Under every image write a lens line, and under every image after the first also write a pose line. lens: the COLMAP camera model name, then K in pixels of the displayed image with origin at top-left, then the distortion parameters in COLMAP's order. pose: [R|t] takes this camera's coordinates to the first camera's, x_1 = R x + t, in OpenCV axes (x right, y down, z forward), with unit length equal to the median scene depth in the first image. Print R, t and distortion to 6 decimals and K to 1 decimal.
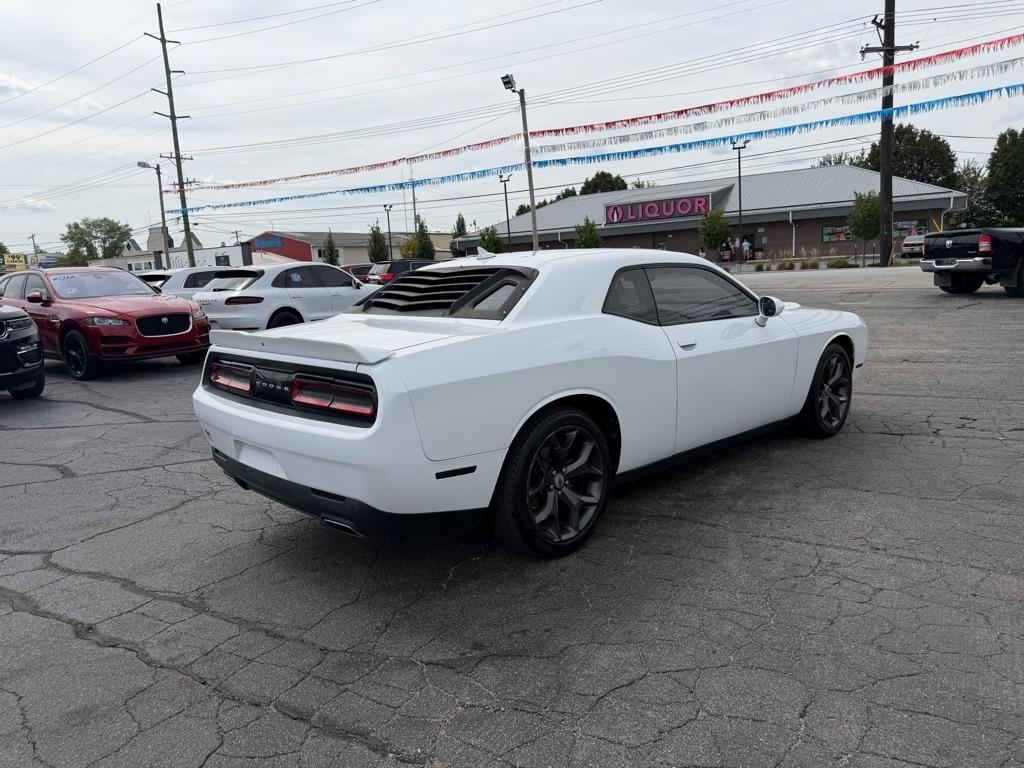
lens RADIAL K [[716.8, 0, 506.1], [0, 716.8, 400.6], [0, 0, 1]] dist [0.046016, -0.057006]
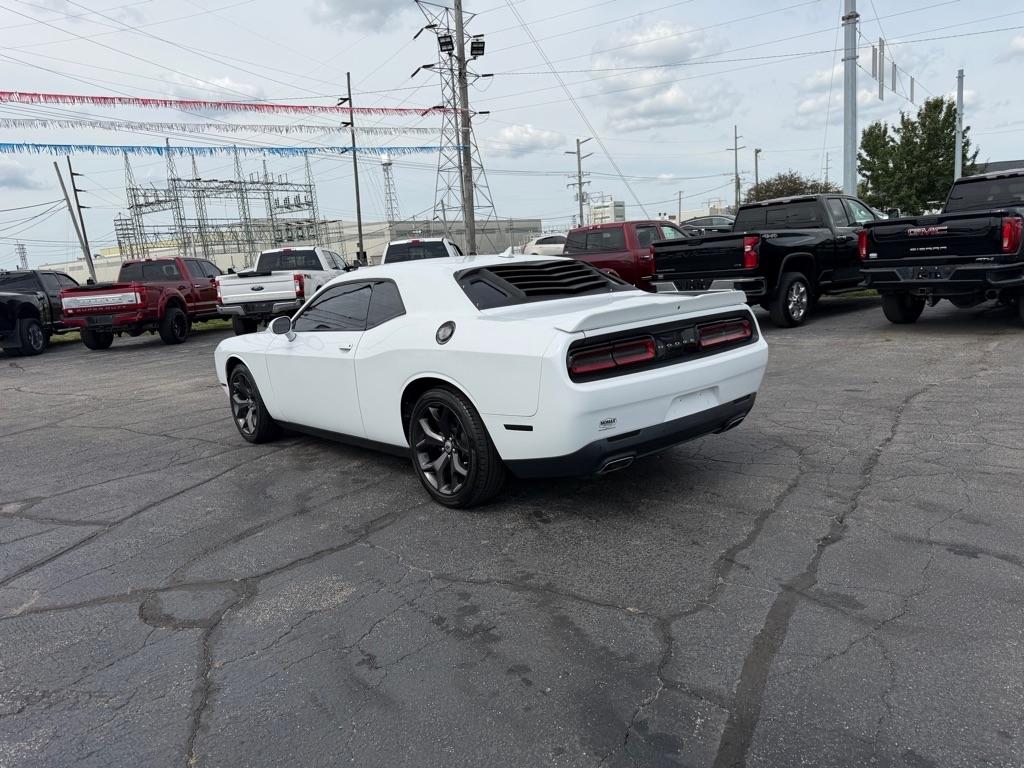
lens RADIAL K [[716.8, 0, 511.6], [0, 716.8, 397.7], [0, 0, 1]] dist [0.046016, -0.057006]
pose [[0.049773, -0.140192, 0.988873, -0.387136], [0.258141, 0.958263, 0.122860, -0.037996], [-0.964824, 0.249154, 0.083885, 0.302702]]
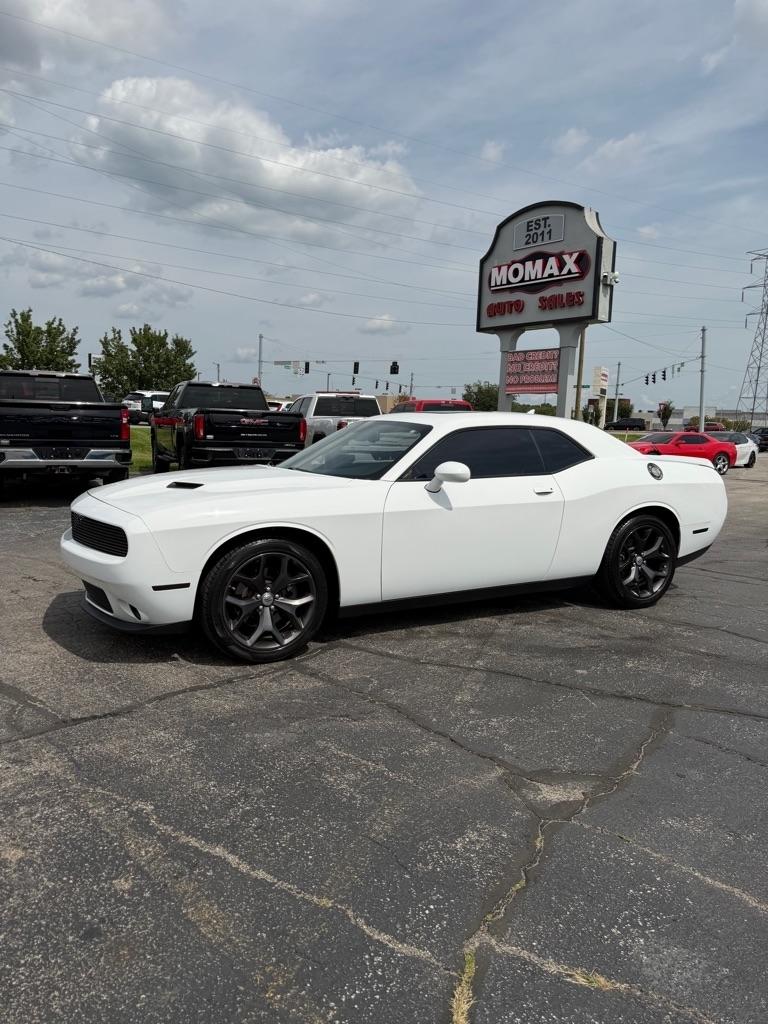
lens RADIAL K [[716.8, 0, 384.7], [0, 716.8, 504.1], [0, 0, 1]] dist [0.046016, -0.057006]
pose [[-0.966589, -0.004929, 0.256285, -0.038118], [0.066210, 0.961086, 0.268197, -0.137799], [-0.247633, 0.276205, -0.928649, 0.777258]]
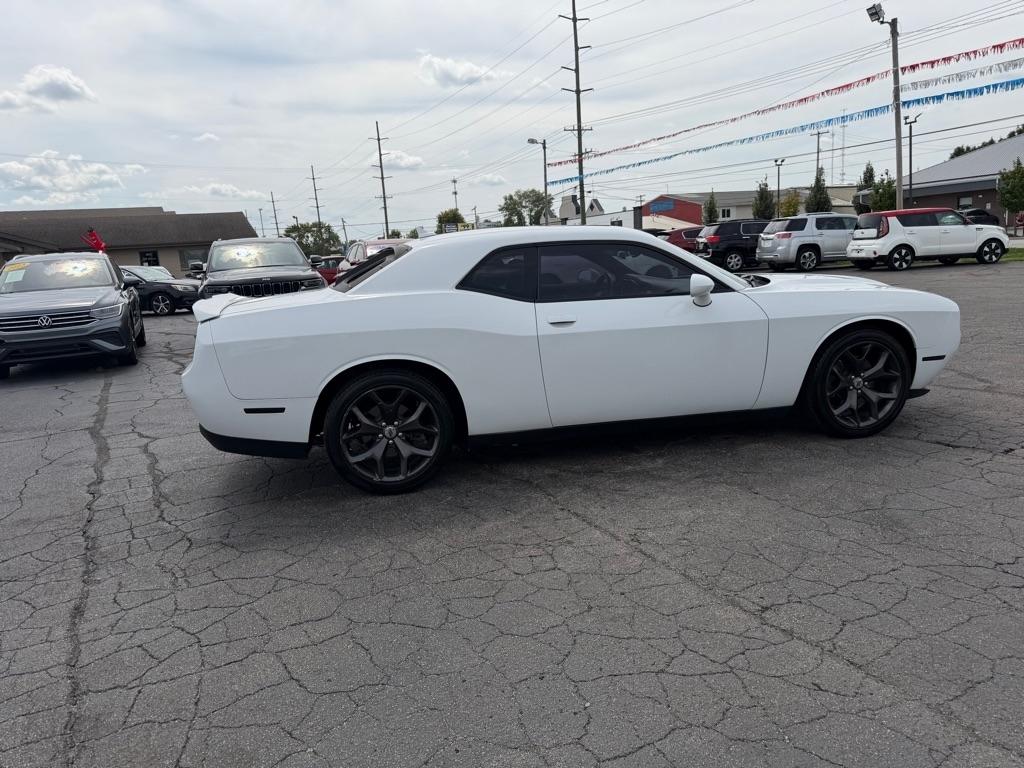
lens RADIAL K [[716.8, 0, 510.4], [0, 716.8, 396.2], [0, 0, 1]] dist [0.046016, -0.057006]
pose [[0.856666, 0.097835, -0.506510, 0.223183], [-0.073851, 0.994997, 0.067283, -0.010723], [0.510558, -0.020233, 0.859605, 0.023539]]
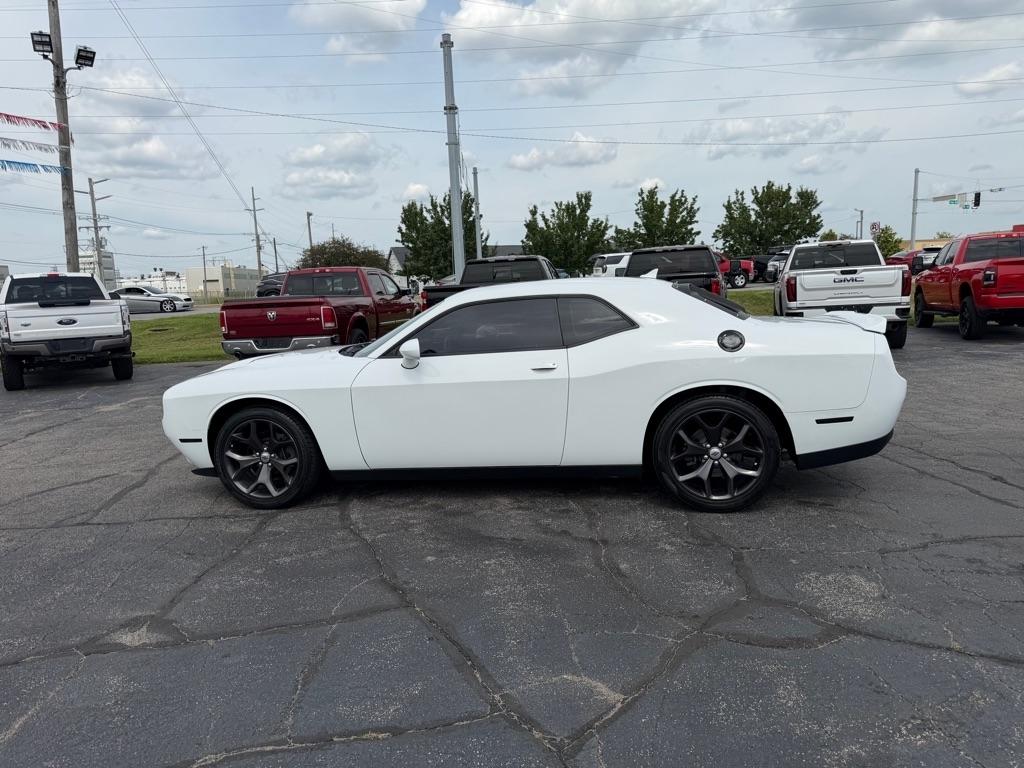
lens RADIAL K [[716.8, 0, 515.5], [0, 716.8, 400.9], [0, 0, 1]] dist [0.046016, -0.057006]
pose [[-0.569089, -0.047930, 0.820878, -0.292768], [0.223747, 0.951605, 0.210680, -0.098384], [-0.791249, 0.303564, -0.530824, 0.604753]]
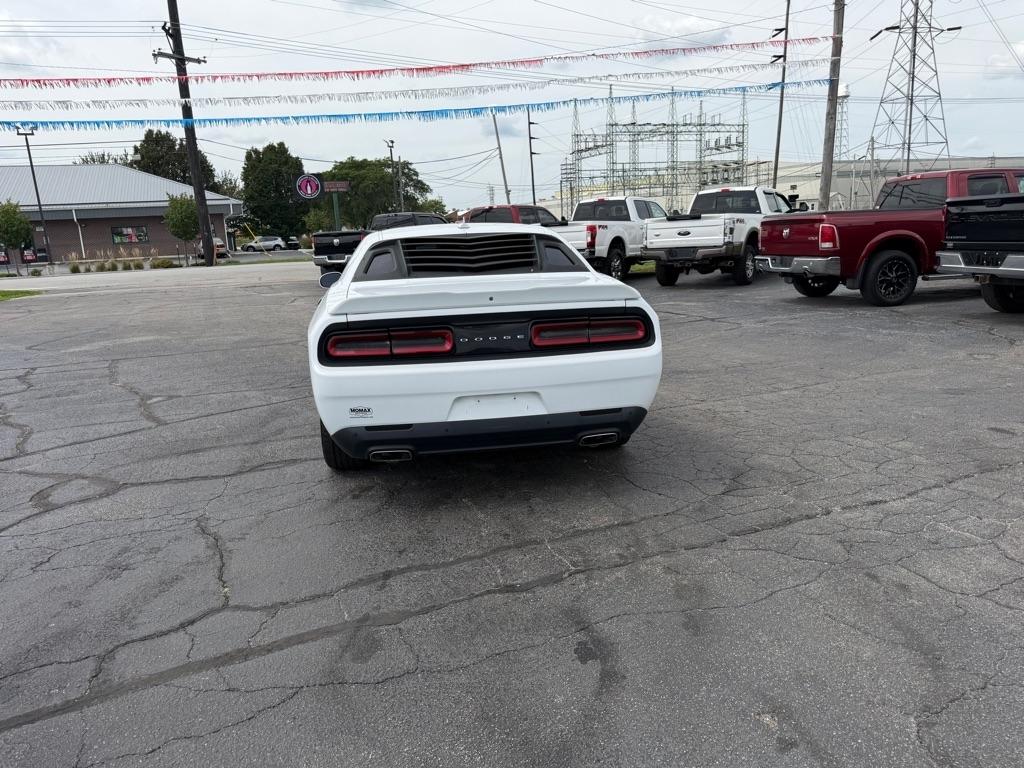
lens RADIAL K [[716.8, 0, 513.0], [0, 716.8, 401.8], [0, 0, 1]] dist [0.046016, -0.057006]
pose [[0.578853, -0.163532, 0.798866, -0.297964], [0.166595, 0.982737, 0.080457, -0.001713], [-0.798233, 0.086514, 0.596104, 0.090259]]
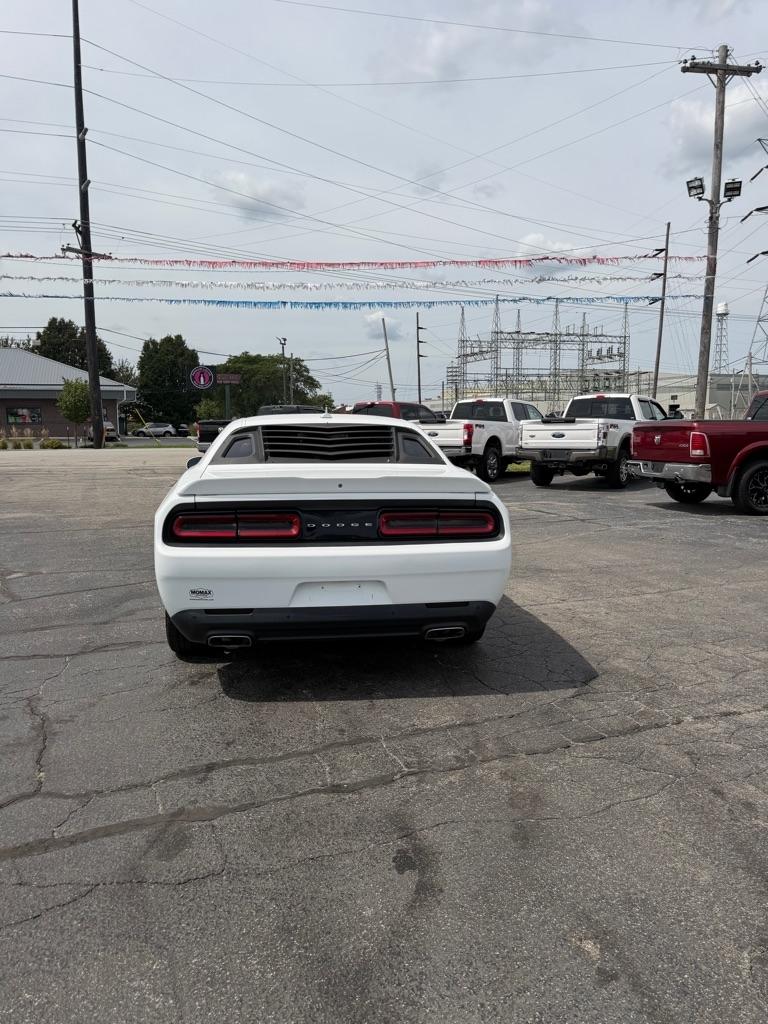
lens RADIAL K [[716.8, 0, 384.7], [0, 716.8, 512.3], [0, 0, 1]] dist [0.046016, -0.057006]
pose [[0.592762, -0.044636, 0.804140, -0.288590], [0.122717, 0.991810, -0.035406, 0.001878], [-0.795974, 0.119669, 0.593385, 0.082052]]
